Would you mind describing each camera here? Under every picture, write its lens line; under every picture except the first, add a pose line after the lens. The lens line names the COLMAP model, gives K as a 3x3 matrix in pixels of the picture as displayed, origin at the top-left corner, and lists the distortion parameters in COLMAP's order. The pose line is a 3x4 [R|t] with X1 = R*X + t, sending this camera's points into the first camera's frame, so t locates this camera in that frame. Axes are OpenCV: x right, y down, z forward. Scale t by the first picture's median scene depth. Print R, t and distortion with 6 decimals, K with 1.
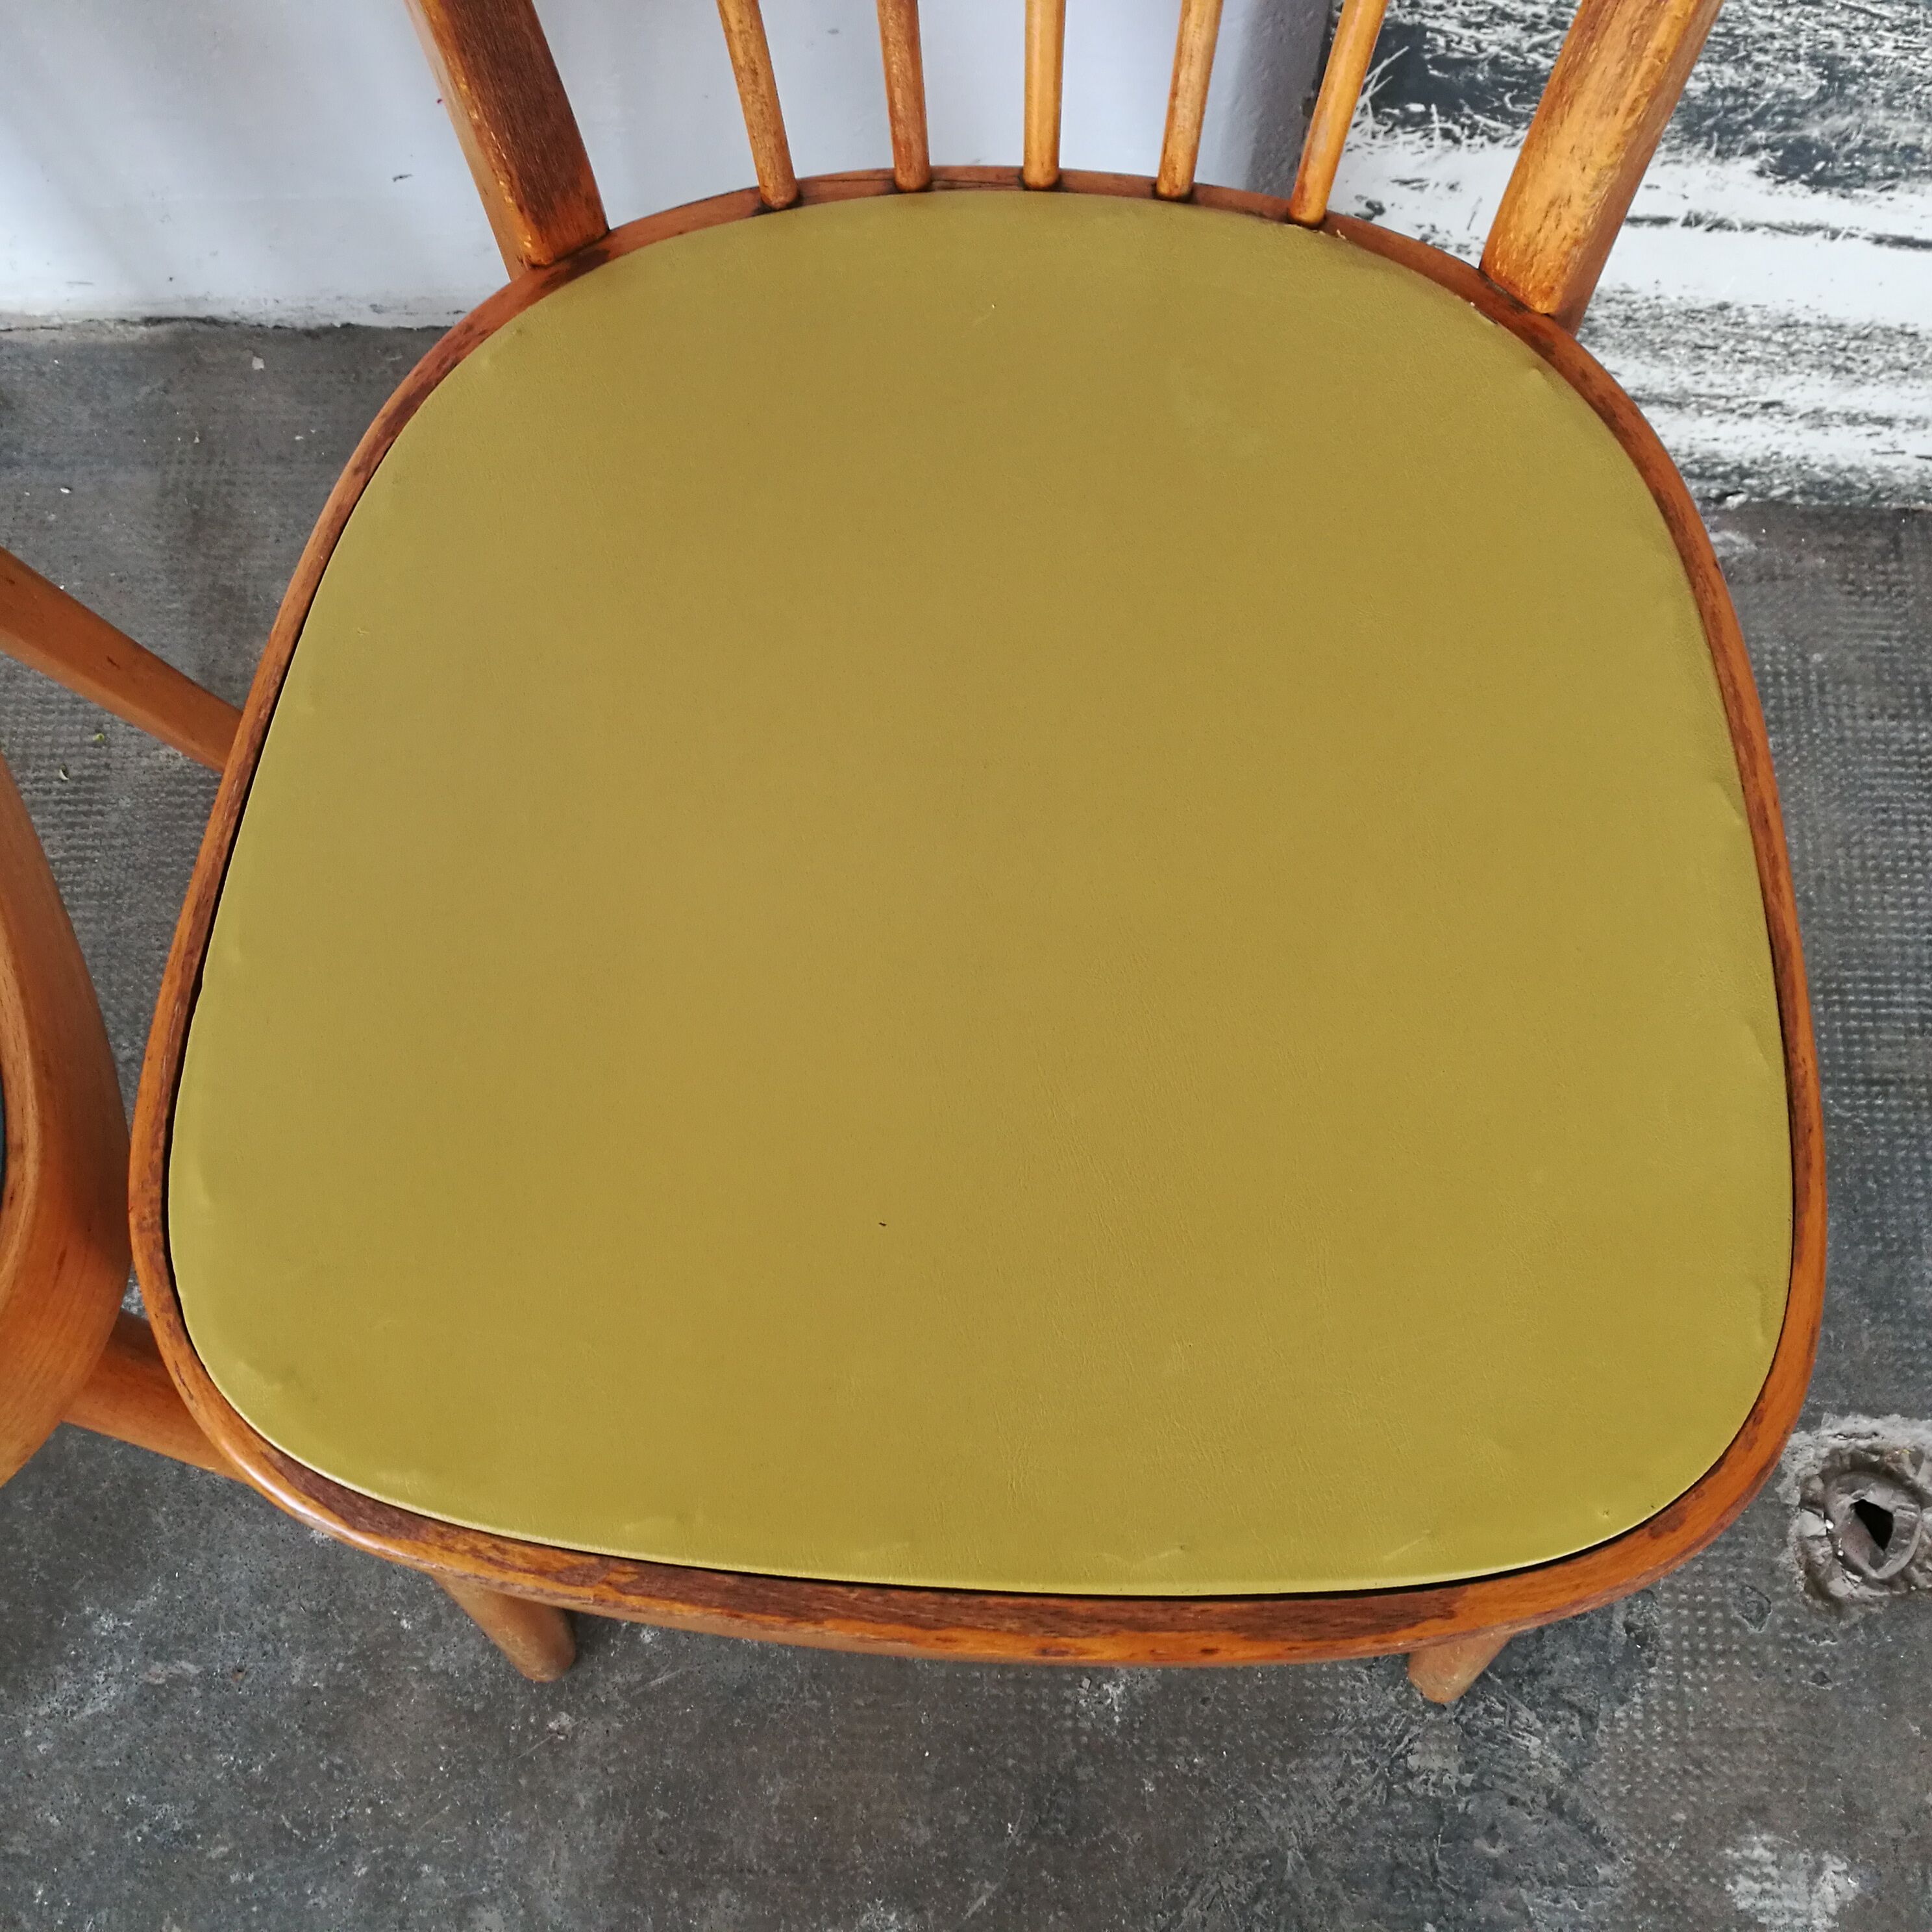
lens RADIAL K [[2039.0, 0, 971.7], [0, 2039.0, 974.3], [0, 0, 1]] dist [-0.008302, 0.000000]
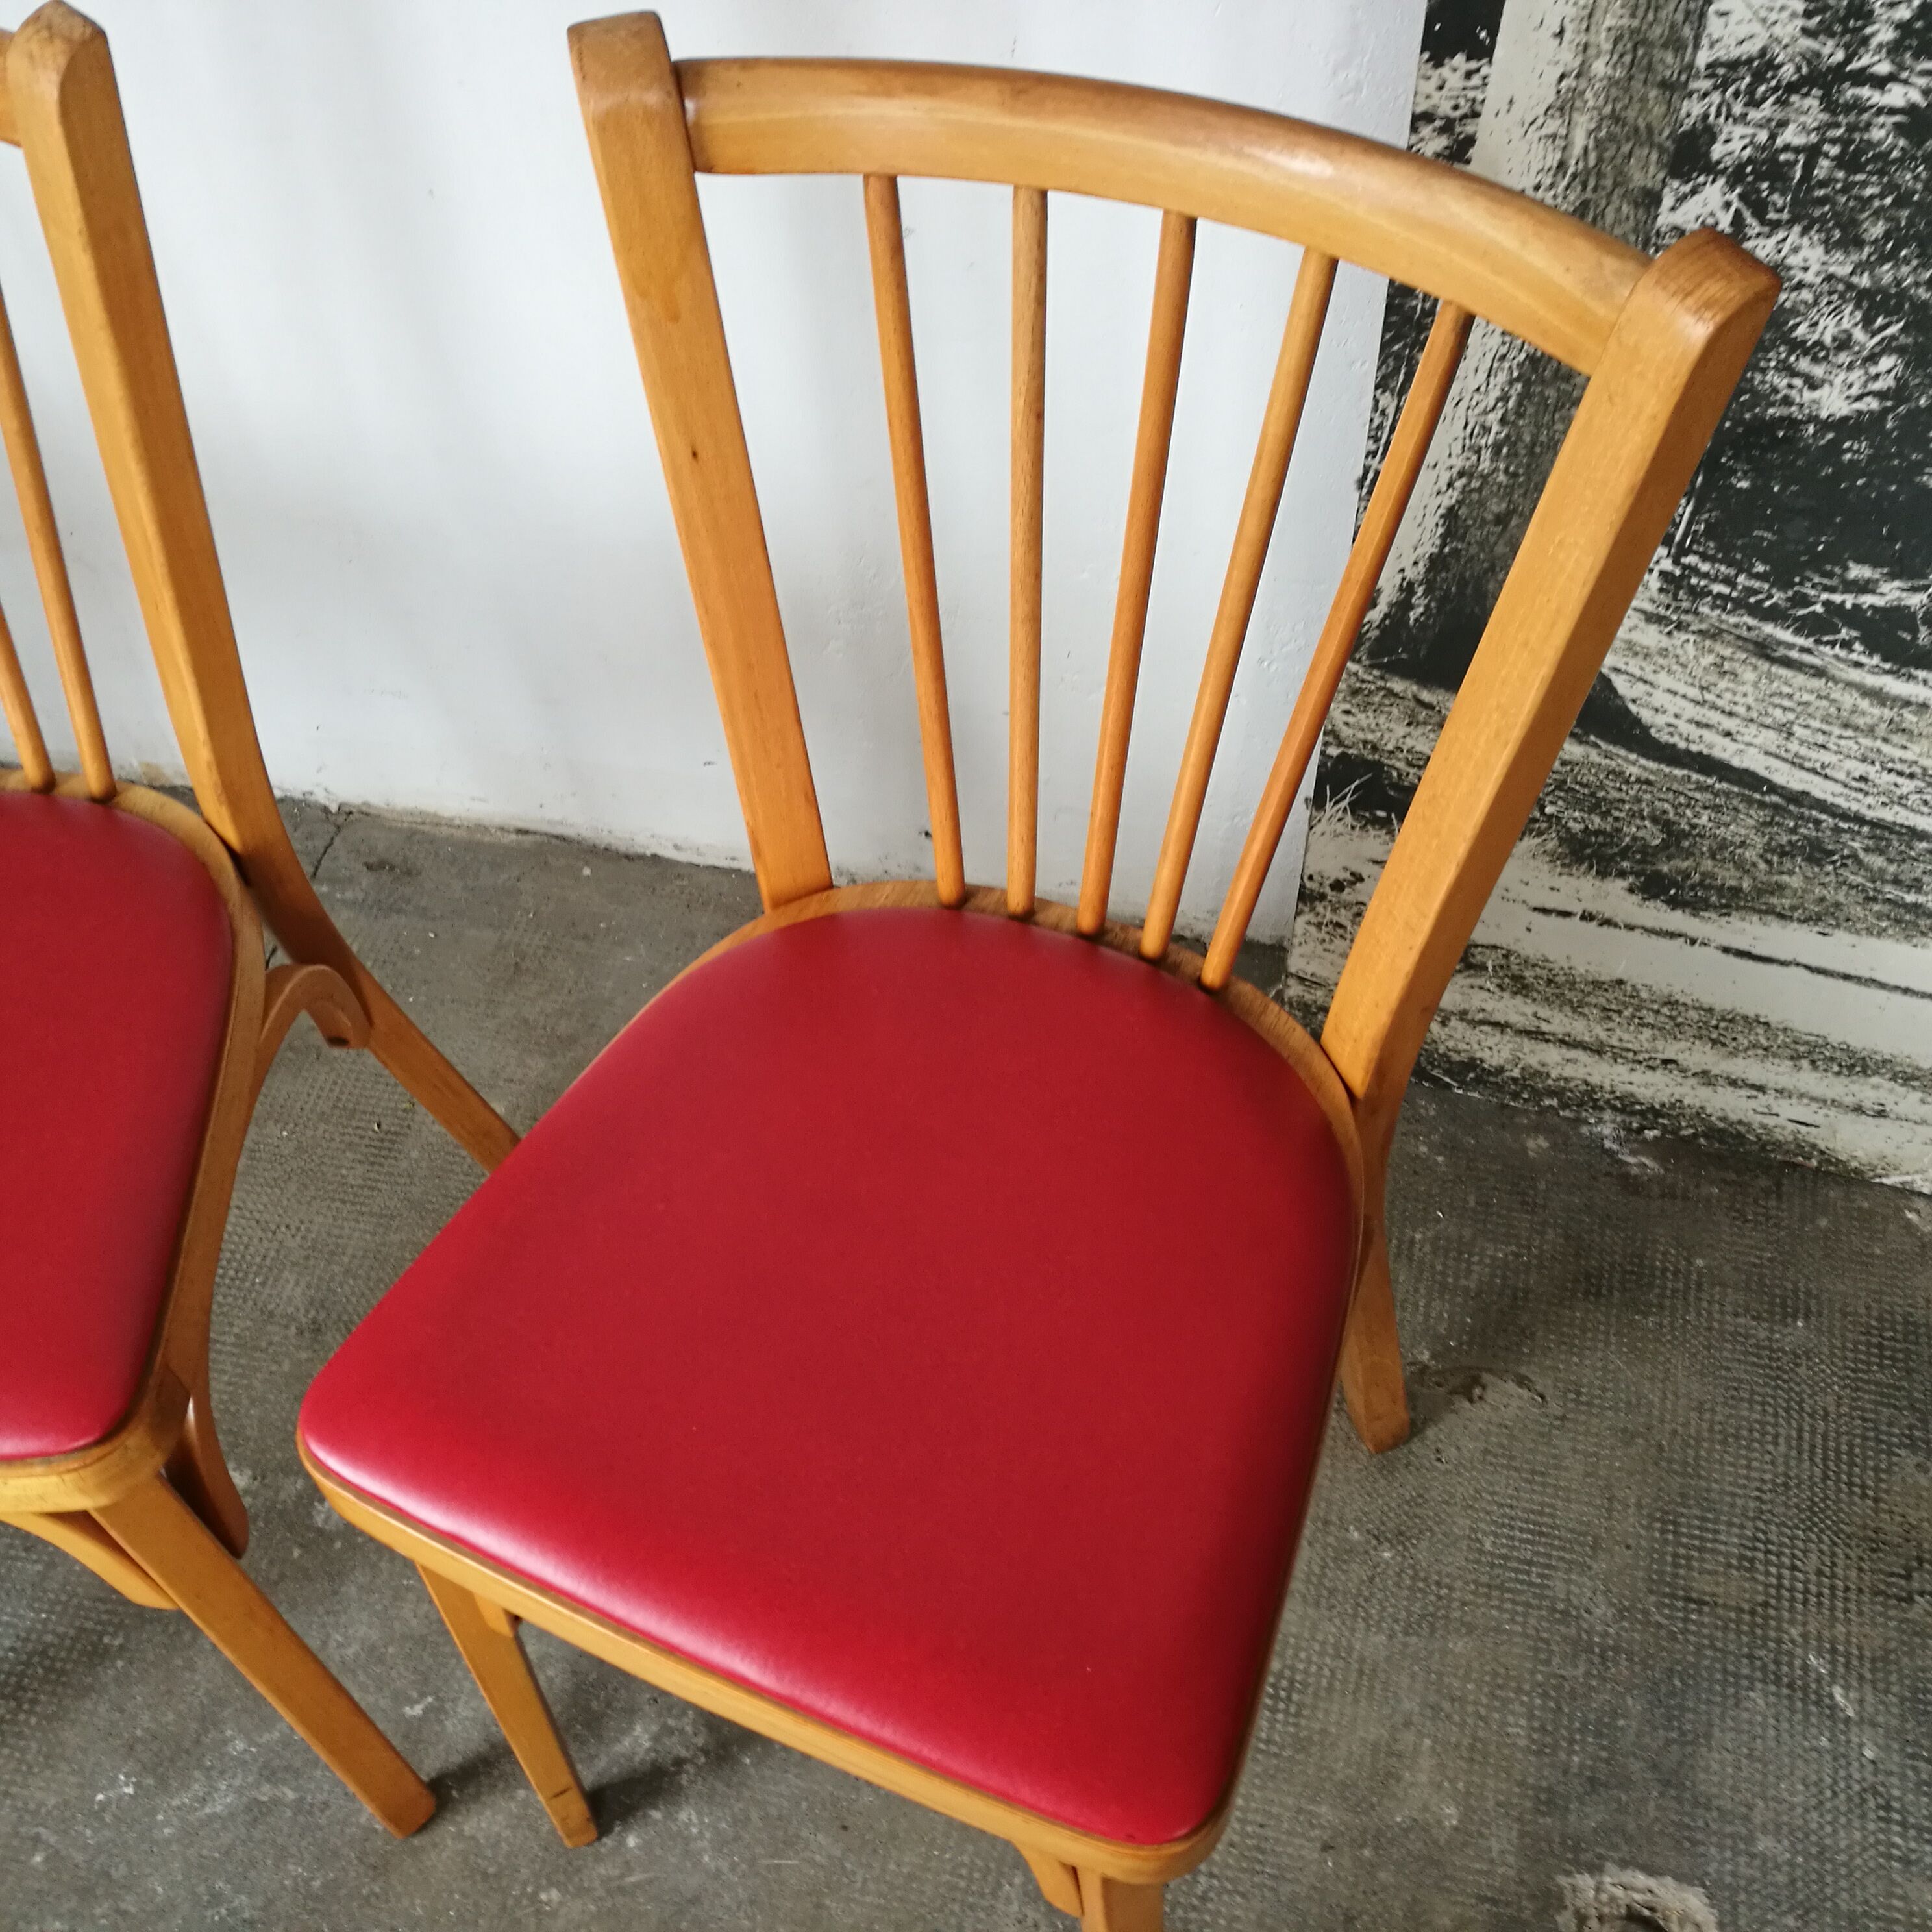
lens RADIAL K [[2039.0, 0, 974.9], [0, 2039.0, 977.7], [0, 0, 1]] dist [-0.008302, 0.000000]
pose [[0.977723, 0.150120, -0.146701, 0.157547], [-0.186331, 0.942526, -0.277353, 0.132027], [0.096634, 0.298509, 0.949502, -0.348310]]
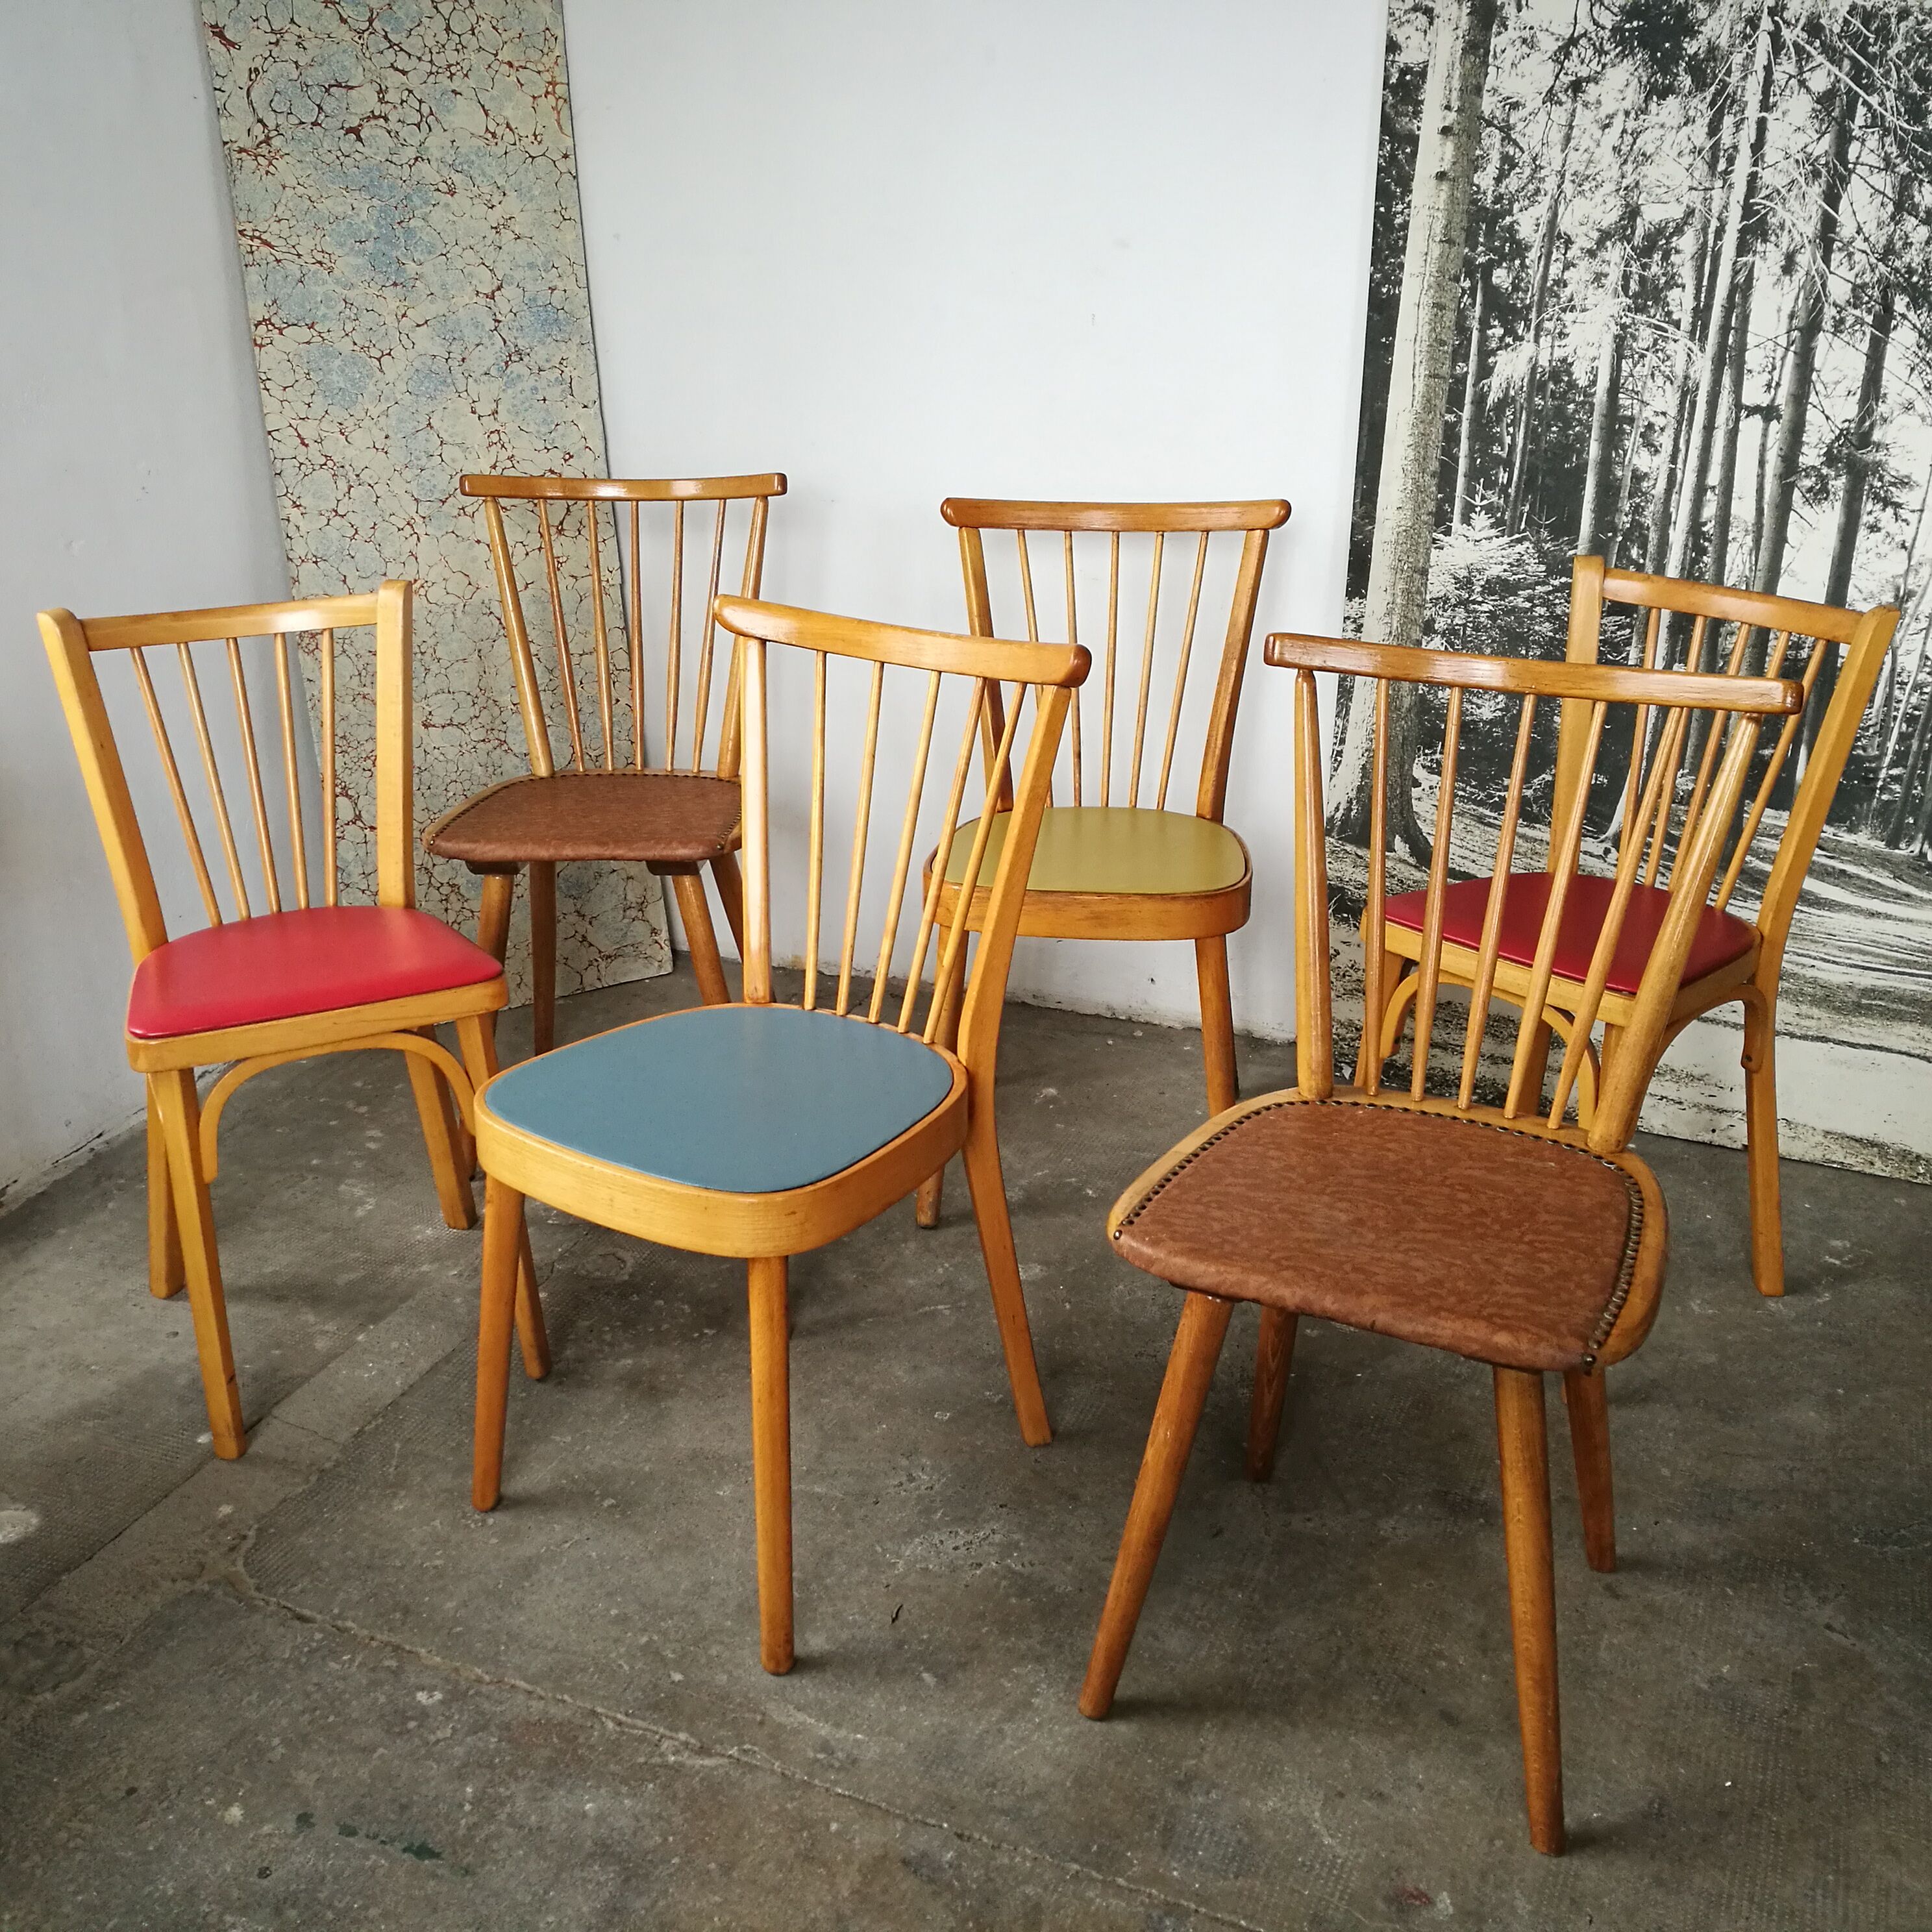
lens RADIAL K [[2039.0, 0, 957.6], [0, 2039.0, 970.8], [0, 0, 1]] dist [-0.008302, 0.000000]
pose [[0.928177, 0.148530, -0.341213, 0.776284], [-0.356925, 0.614804, -0.703293, 2.249176], [0.105319, 0.774568, 0.623661, -1.143129]]
